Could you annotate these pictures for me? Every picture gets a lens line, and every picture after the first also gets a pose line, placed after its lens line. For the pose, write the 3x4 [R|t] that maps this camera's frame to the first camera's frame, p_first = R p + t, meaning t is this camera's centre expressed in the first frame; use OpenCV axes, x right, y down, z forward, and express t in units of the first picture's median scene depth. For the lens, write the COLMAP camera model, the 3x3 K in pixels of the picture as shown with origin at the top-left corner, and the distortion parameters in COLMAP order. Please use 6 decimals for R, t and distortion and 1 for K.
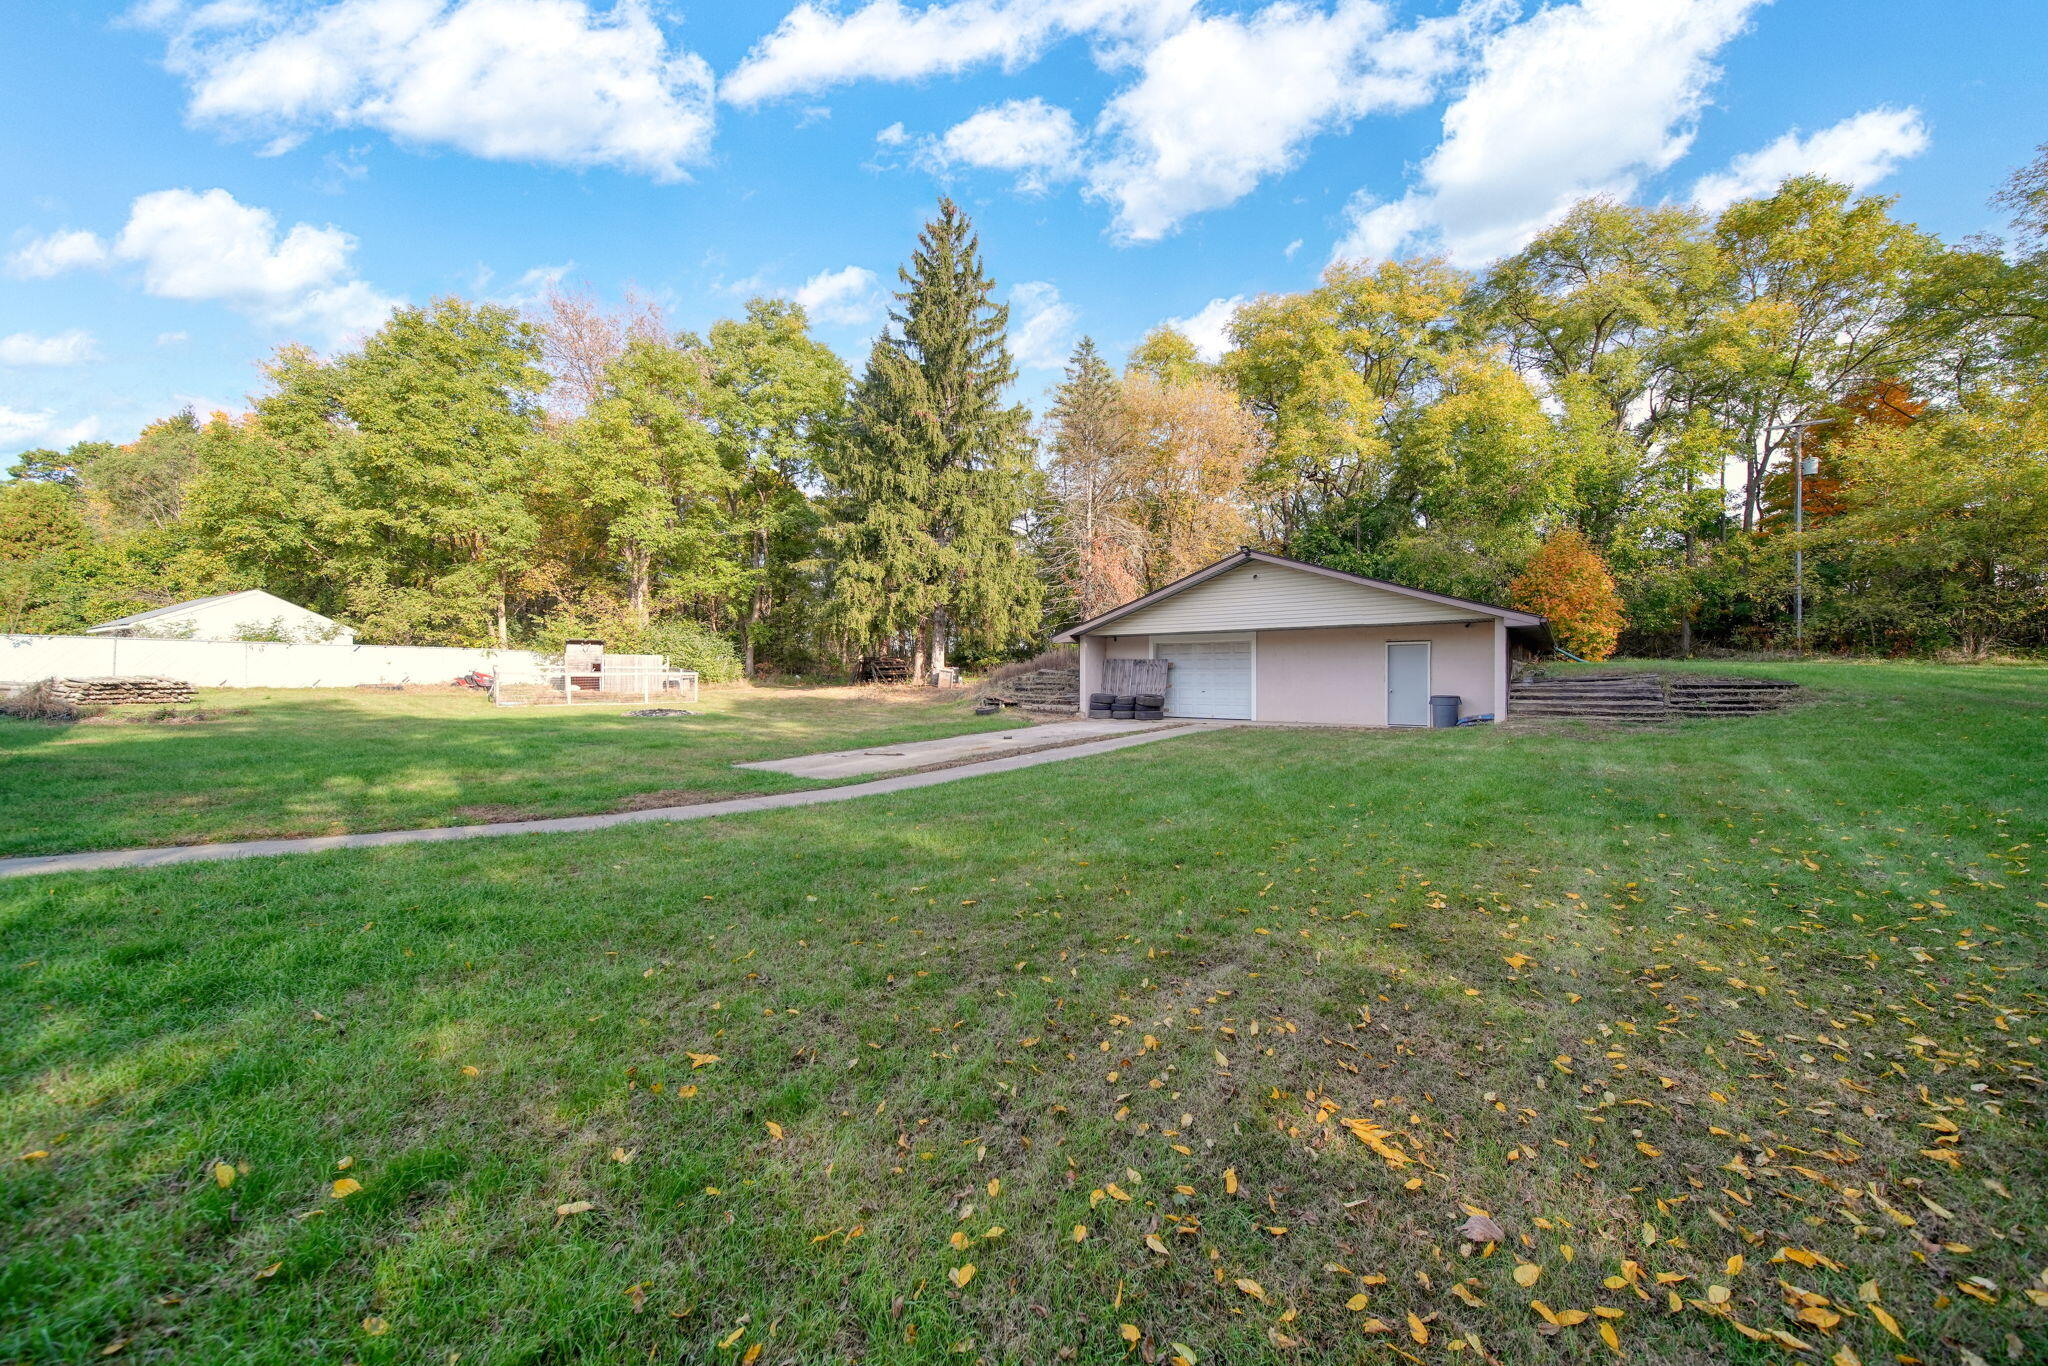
lens RADIAL K [[717.3, 0, 1029.1], [0, 717.3, 682.5], [0, 0, 1]] dist [-0.002205, -0.000697]
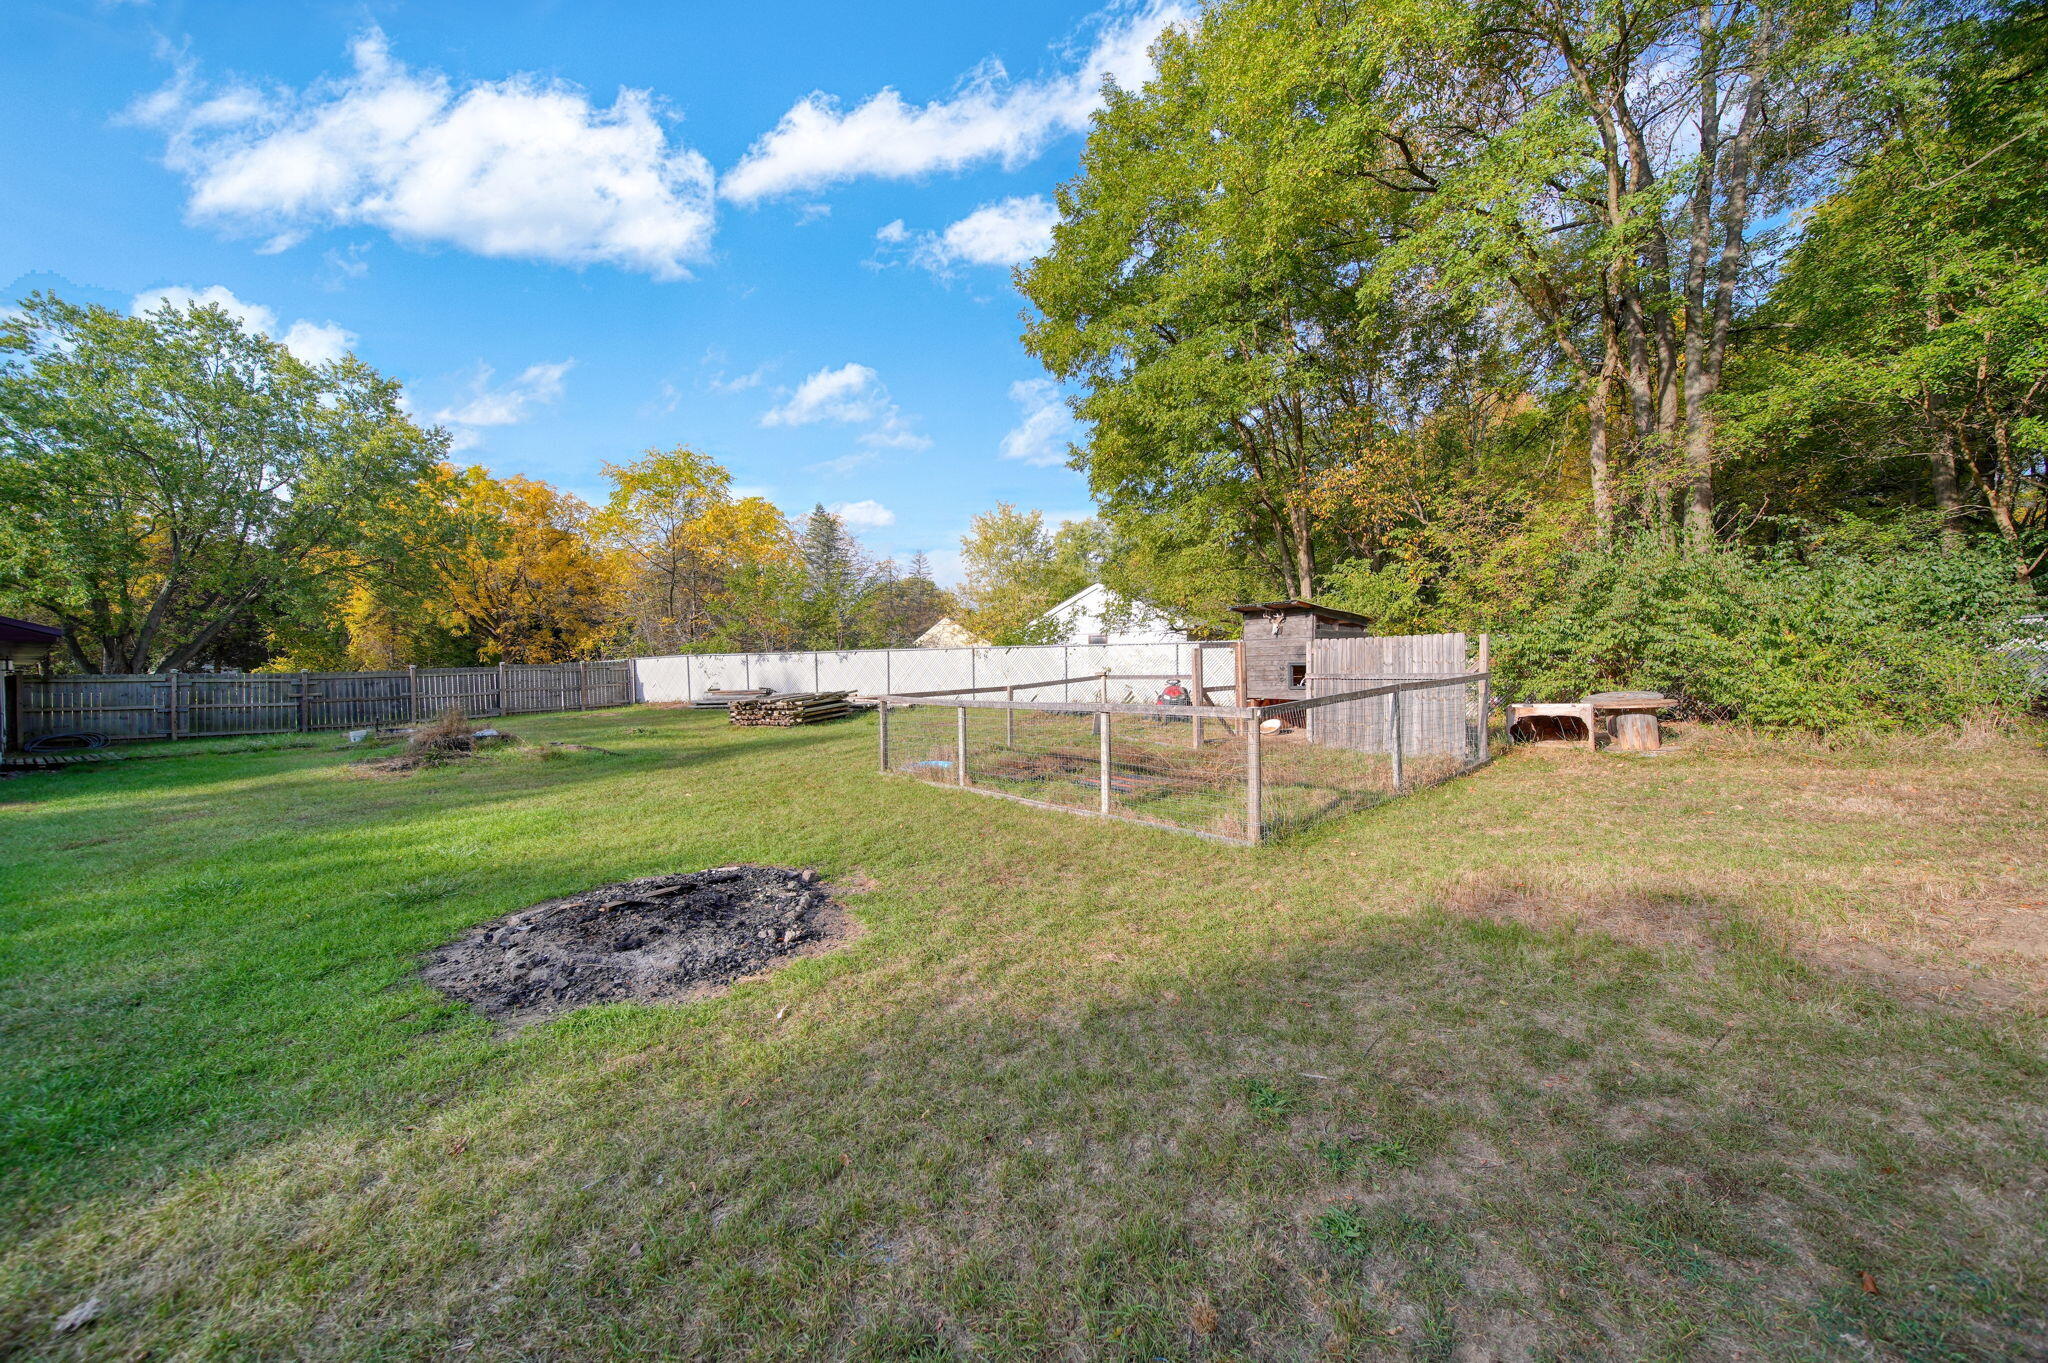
lens RADIAL K [[717.3, 0, 1022.2], [0, 717.3, 680.3], [0, 0, 1]] dist [-0.002205, -0.000697]
pose [[0.024722, 0.008489, -0.999658, -0.322455], [-0.001295, 0.999963, 0.008459, -0.029606], [0.999694, 0.001085, 0.024732, 1.191244]]
